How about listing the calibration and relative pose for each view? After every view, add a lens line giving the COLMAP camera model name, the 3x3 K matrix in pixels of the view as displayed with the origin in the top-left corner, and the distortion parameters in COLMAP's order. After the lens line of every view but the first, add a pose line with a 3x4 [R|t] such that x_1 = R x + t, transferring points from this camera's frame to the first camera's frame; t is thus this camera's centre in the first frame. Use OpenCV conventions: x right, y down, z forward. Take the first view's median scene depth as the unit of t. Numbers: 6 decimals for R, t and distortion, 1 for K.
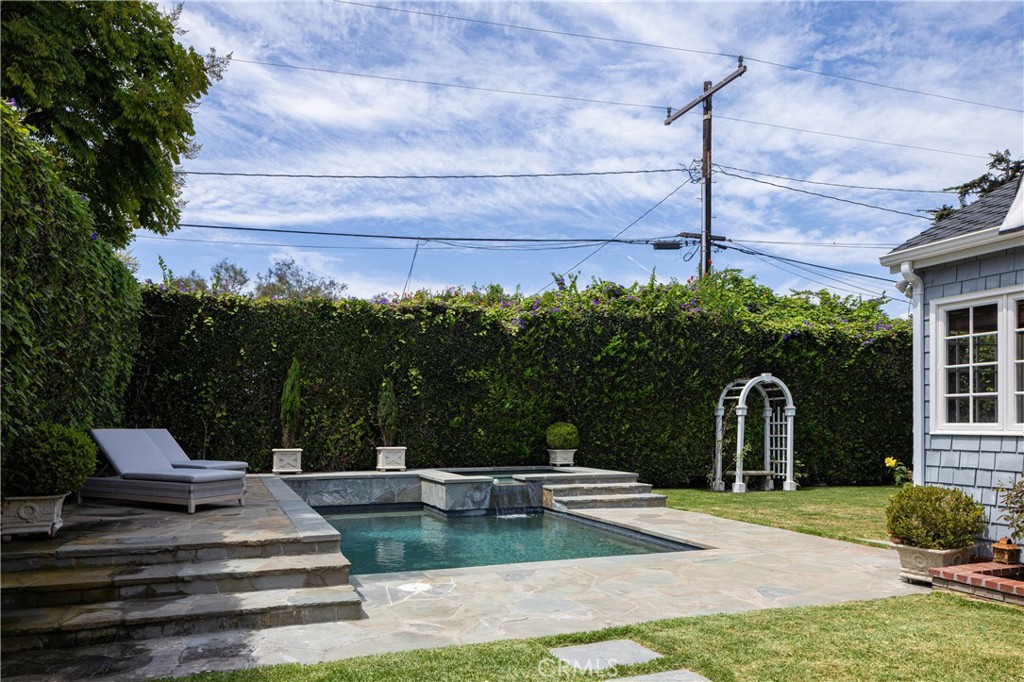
lens RADIAL K [[706.8, 0, 517.2], [0, 706.8, 401.4], [0, 0, 1]] dist [0.003409, -0.000030]
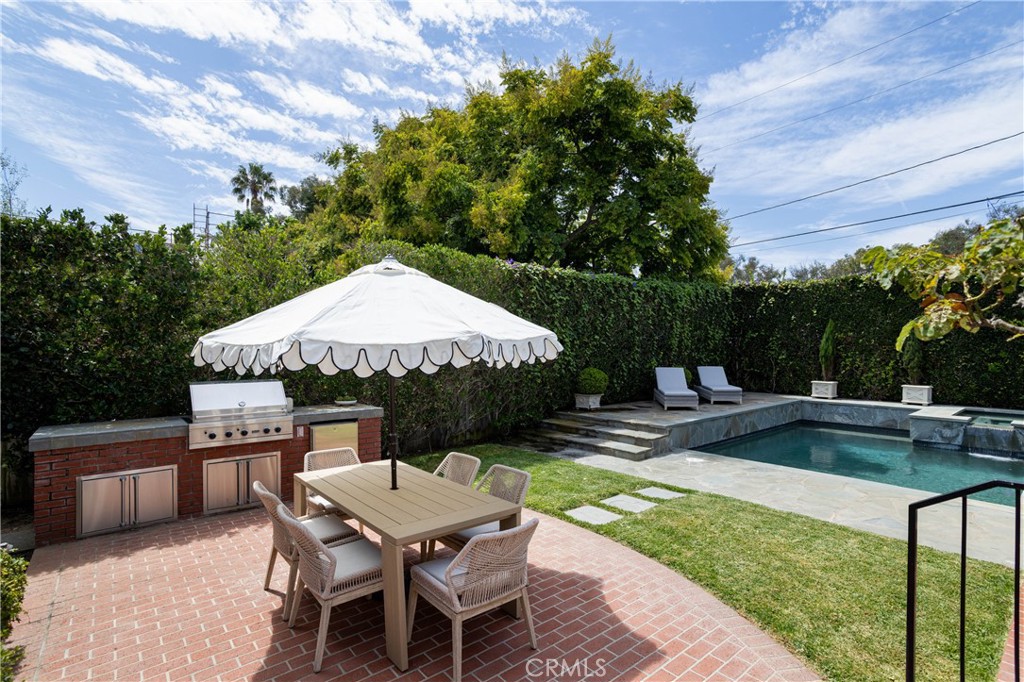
lens RADIAL K [[492.8, 0, 513.1], [0, 492.8, 342.9], [0, 0, 1]] dist [0.002508, 0.000392]
pose [[0.367831, -0.004628, -0.929881, 0.406838], [0.021953, 0.999752, 0.003708, -0.032282], [0.929633, -0.021778, 0.367842, 0.020549]]
